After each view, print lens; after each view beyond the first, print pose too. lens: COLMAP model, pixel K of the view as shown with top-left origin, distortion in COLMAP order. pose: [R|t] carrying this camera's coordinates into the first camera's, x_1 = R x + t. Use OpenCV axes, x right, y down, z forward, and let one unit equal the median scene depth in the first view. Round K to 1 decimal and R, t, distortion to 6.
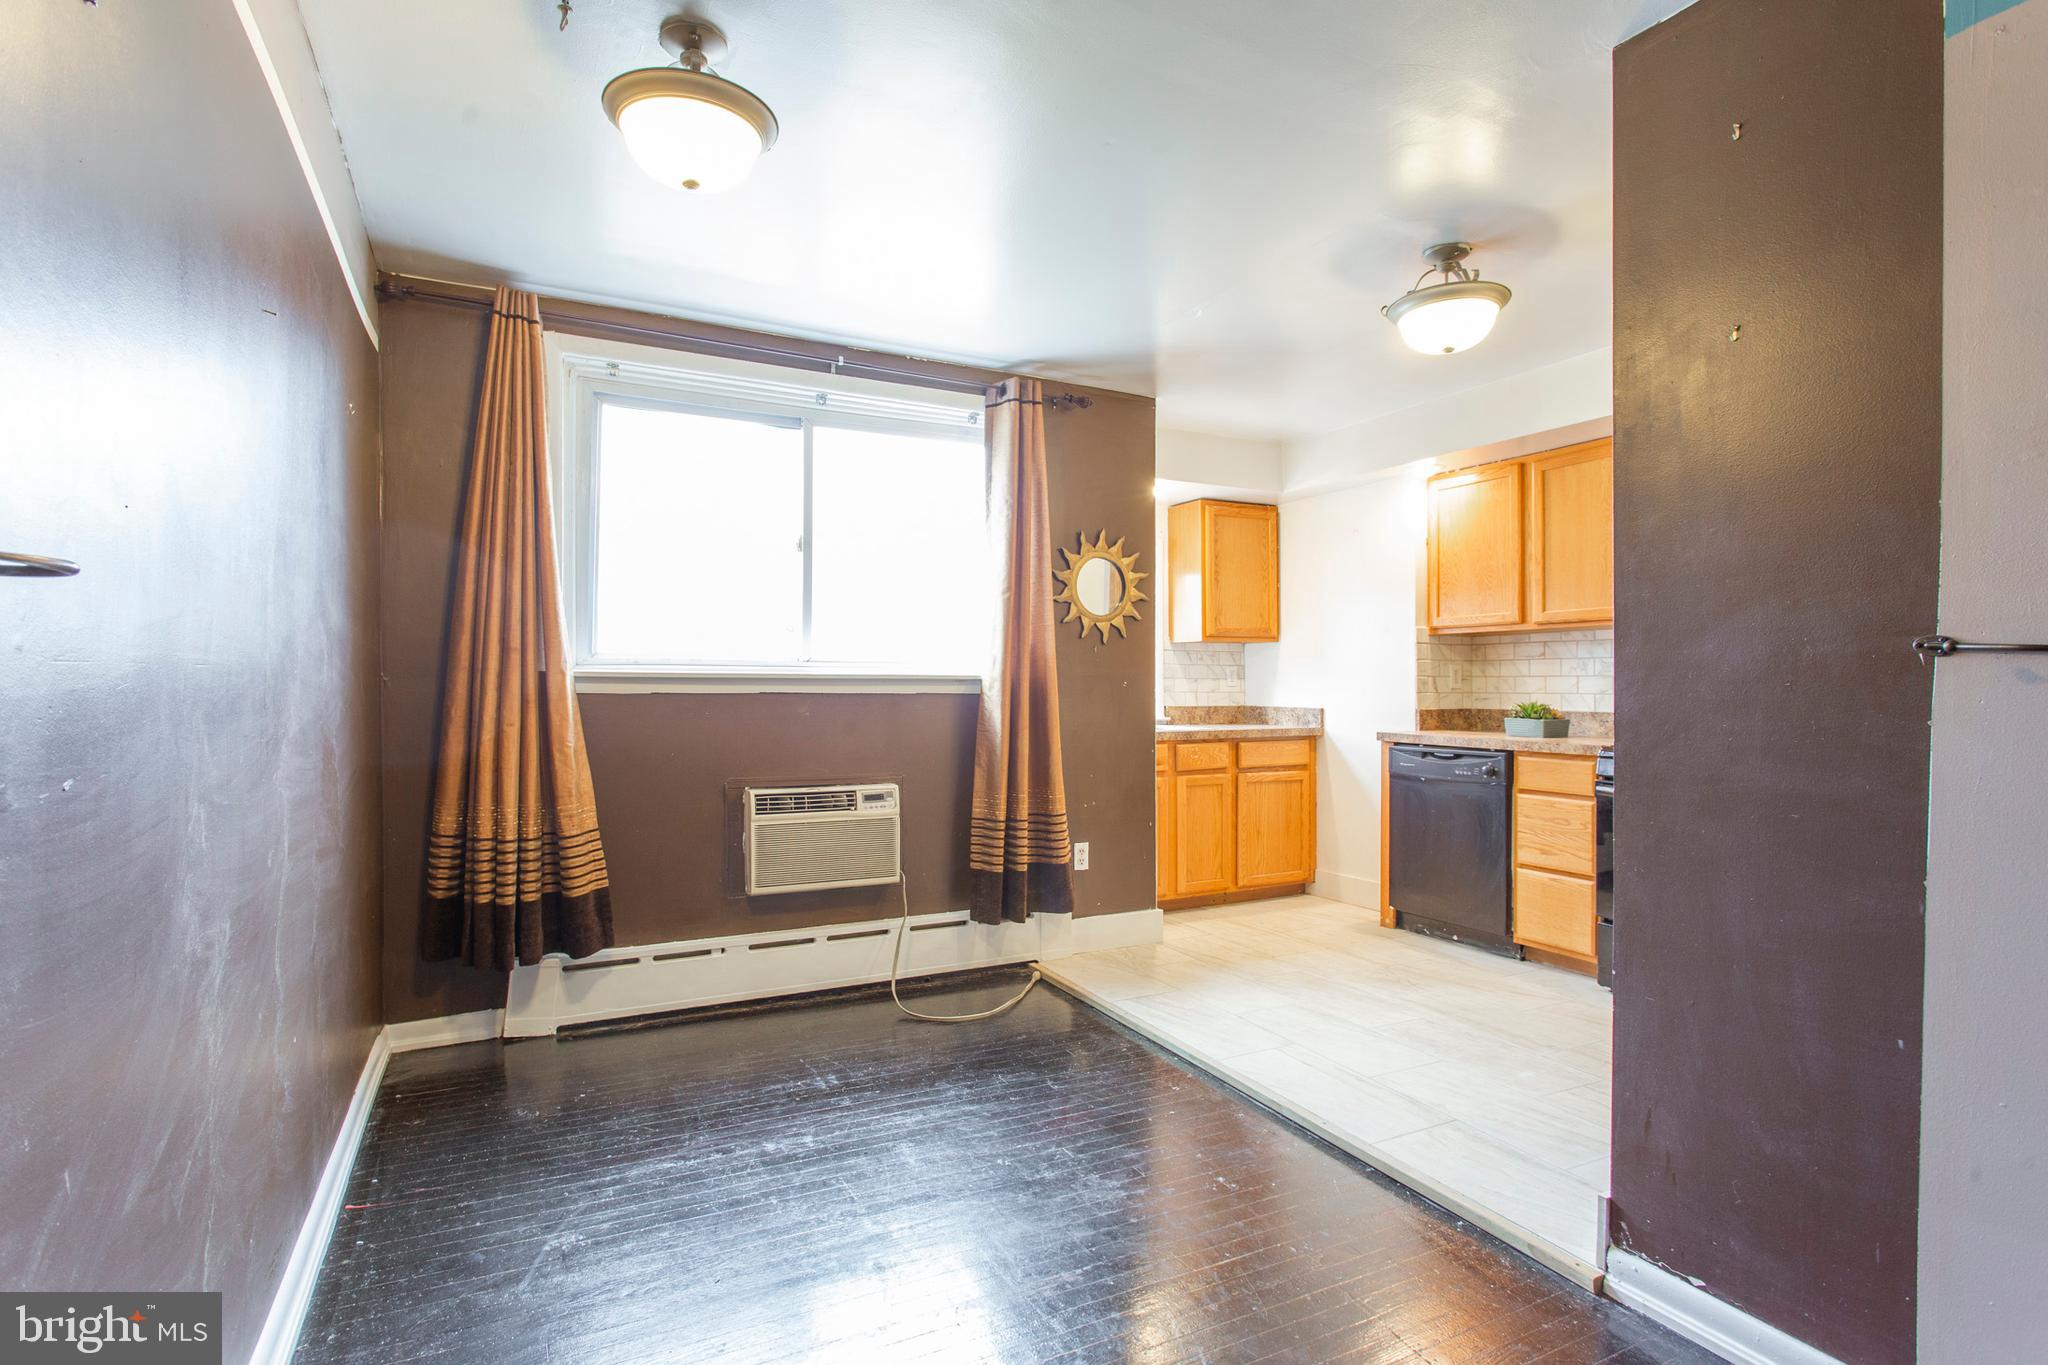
lens RADIAL K [[1004.0, 0, 989.4], [0, 1004.0, 674.1], [0, 0, 1]] dist [-0.016741, 0.007869]
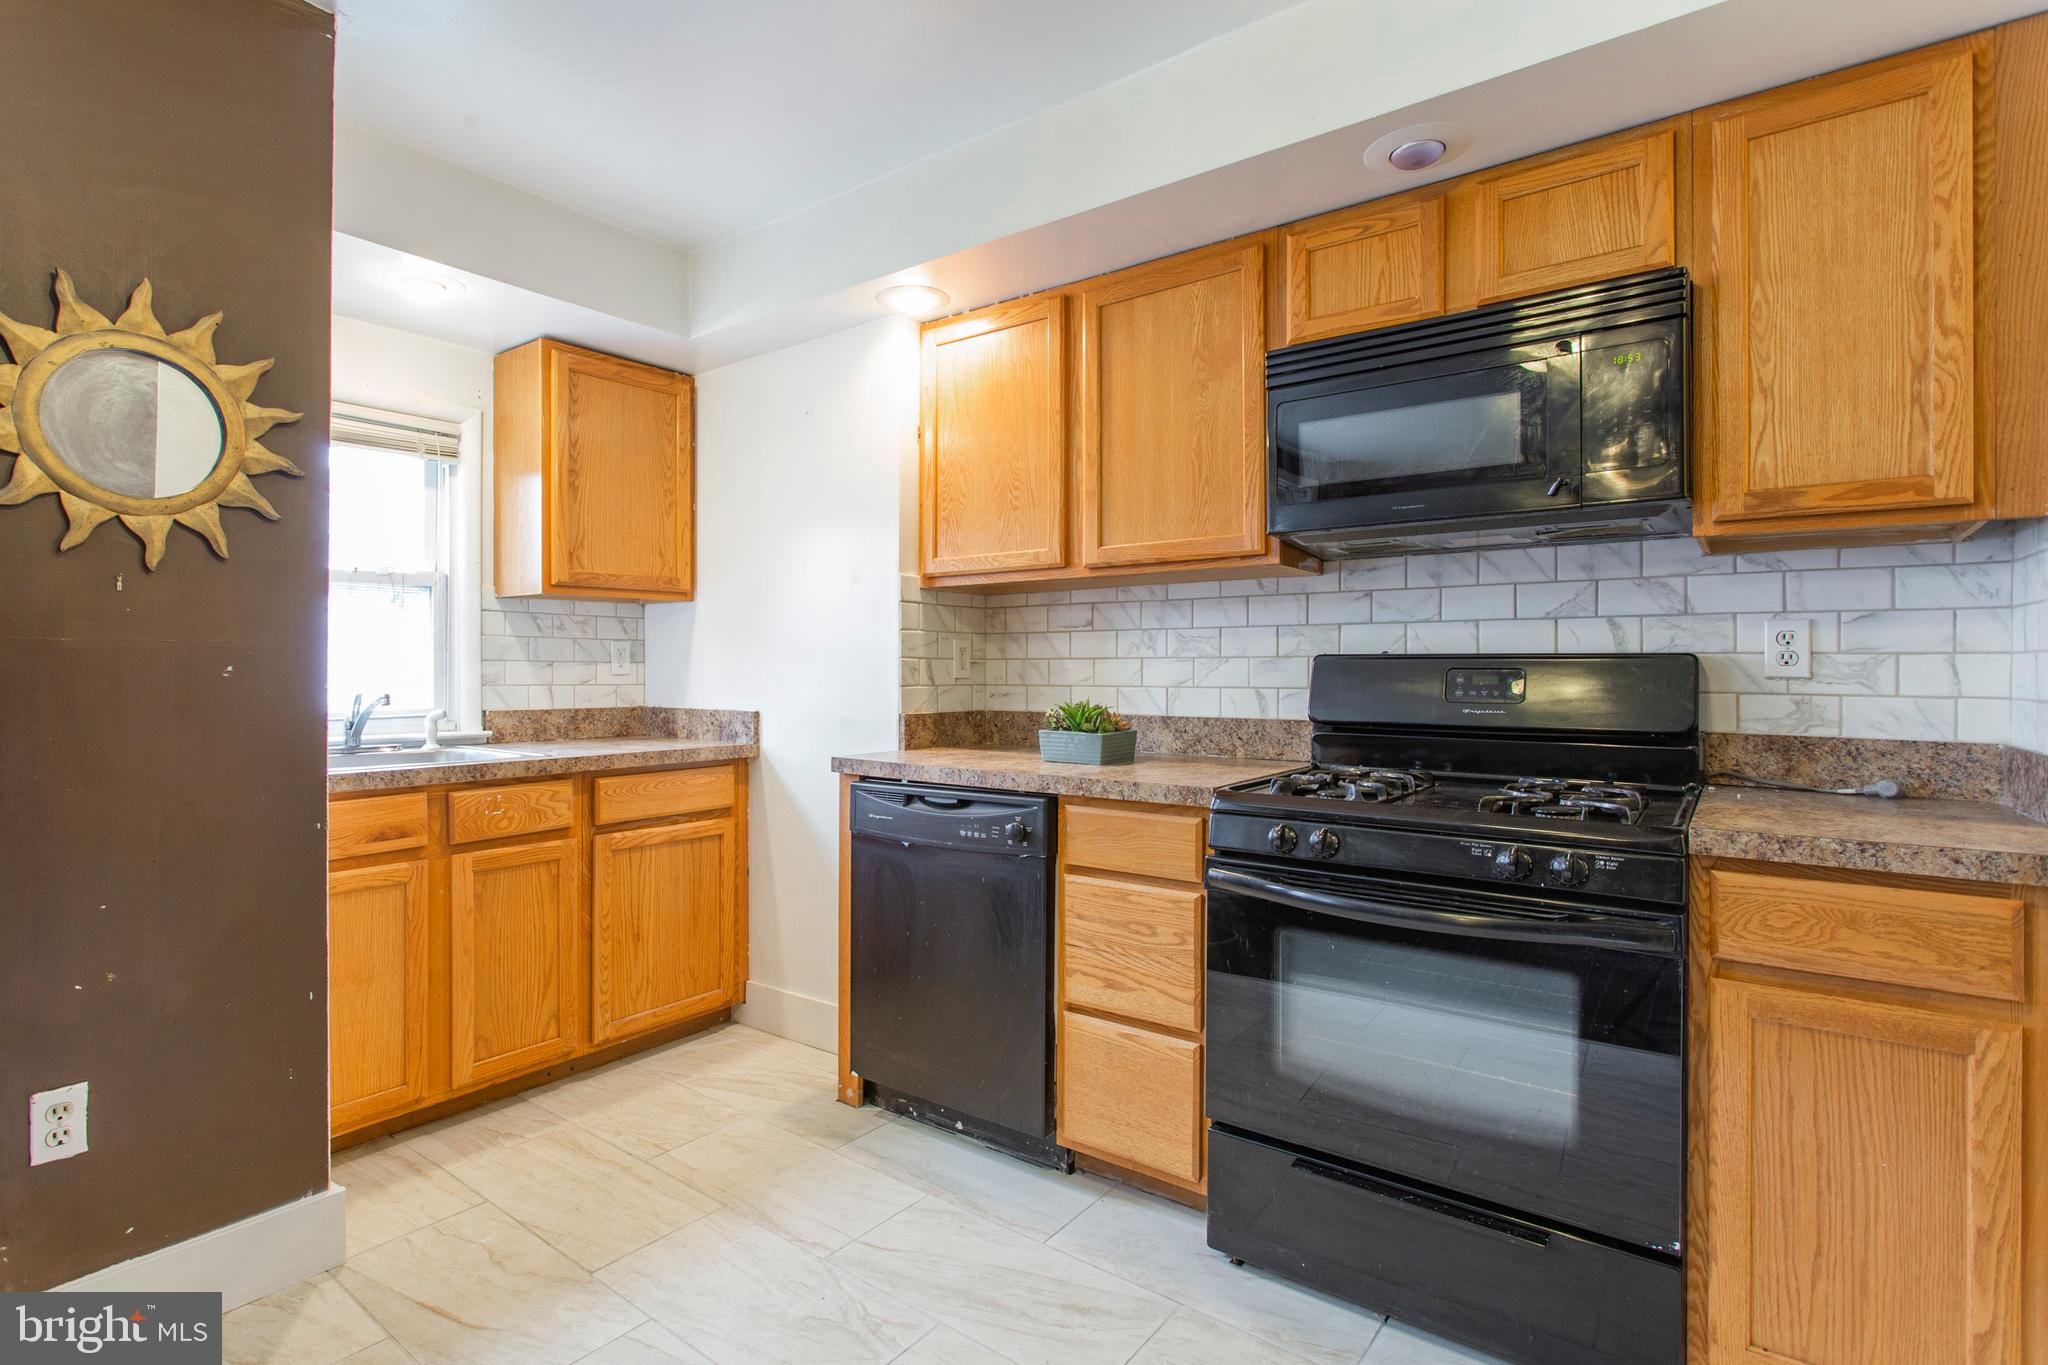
lens RADIAL K [[1004.0, 0, 988.3], [0, 1004.0, 666.6], [0, 0, 1]] dist [-0.016741, 0.007869]
pose [[0.894647, 0.001715, 0.446771, 0.251203], [-0.004464, 0.999977, 0.005100, 0.004914], [-0.446752, -0.006556, 0.894634, 0.539332]]
